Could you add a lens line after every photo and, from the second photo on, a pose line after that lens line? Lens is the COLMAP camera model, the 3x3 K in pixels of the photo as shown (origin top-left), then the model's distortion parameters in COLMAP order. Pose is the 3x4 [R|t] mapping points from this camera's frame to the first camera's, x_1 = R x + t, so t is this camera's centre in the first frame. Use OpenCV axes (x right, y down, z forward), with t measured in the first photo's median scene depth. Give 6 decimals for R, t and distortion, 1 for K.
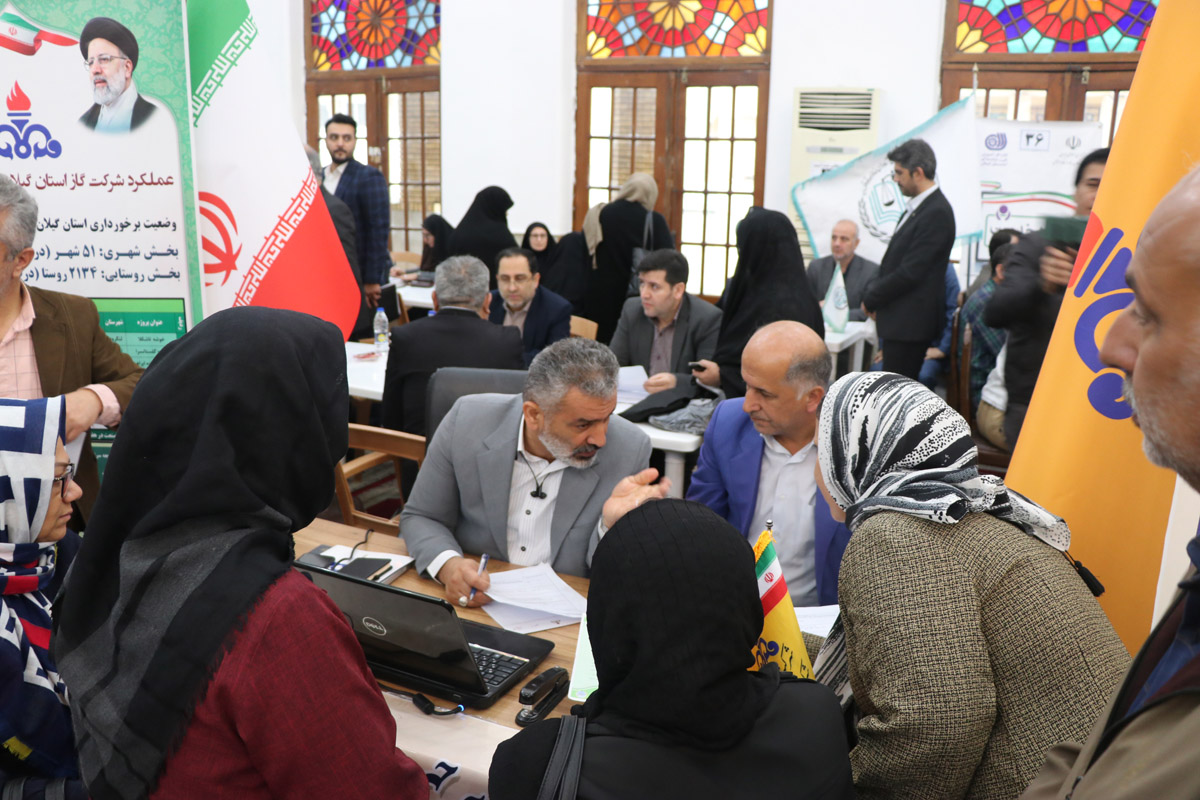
lens RADIAL K [[1030.2, 0, 611.8], [0, 1030.2, 395.6], [0, 0, 1]] dist [-0.191405, 0.174170]
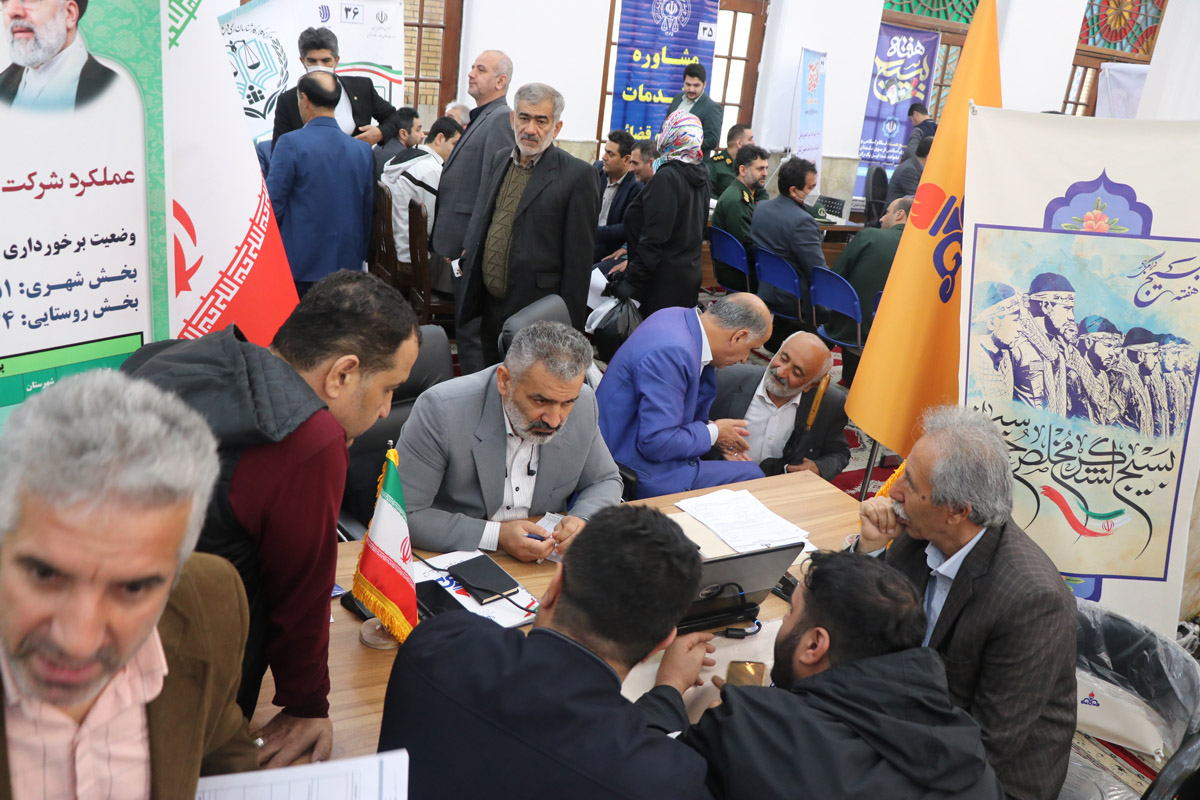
lens RADIAL K [[1031.0, 0, 600.0], [0, 1031.0, 400.0], [0, 0, 1]] dist [-0.253531, 0.192127]
pose [[0.624974, -0.221059, 0.748692, -0.269583], [0.078419, 0.971995, 0.221531, -0.064176], [-0.776697, -0.079739, 0.624807, 0.097290]]
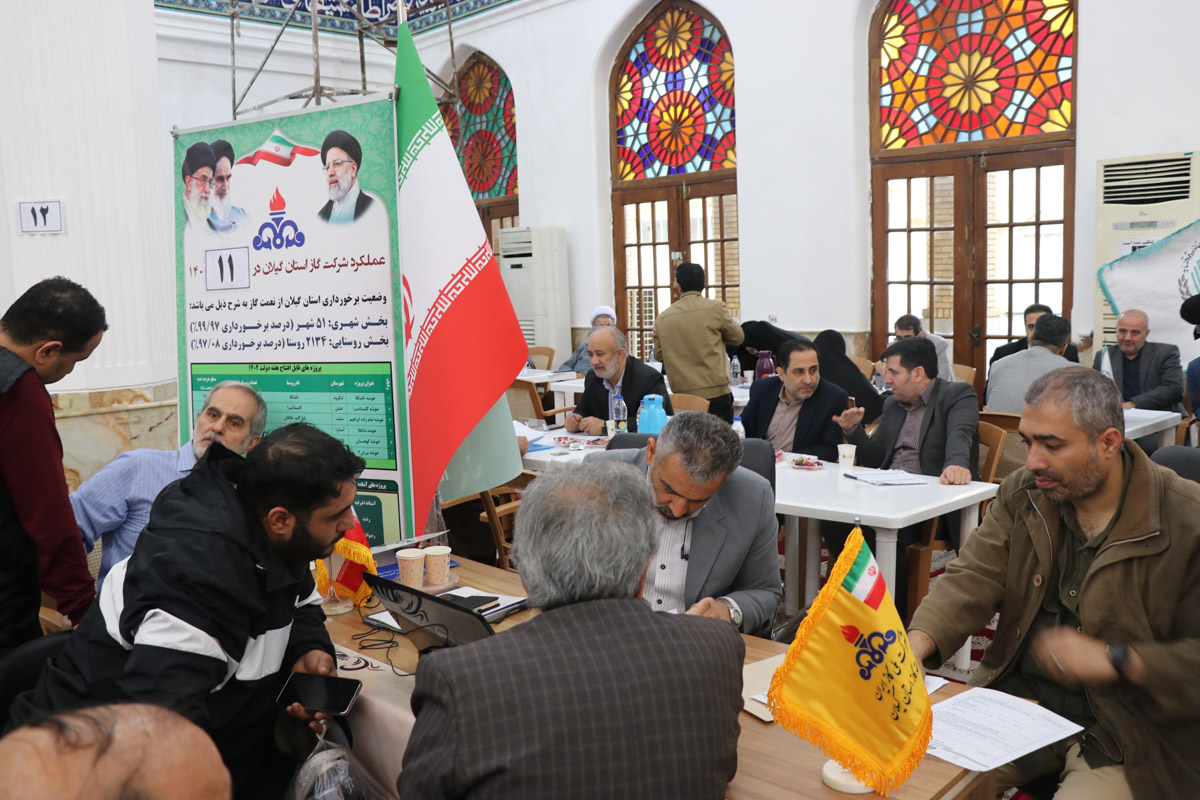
lens RADIAL K [[1070.2, 0, 578.6], [0, 1070.2, 398.6], [0, 0, 1]] dist [-0.169906, 0.191177]
pose [[0.934610, -0.011014, -0.355504, 0.070566], [-0.028505, 0.993986, -0.105735, 0.023206], [0.354530, 0.108955, 0.928675, -0.019839]]
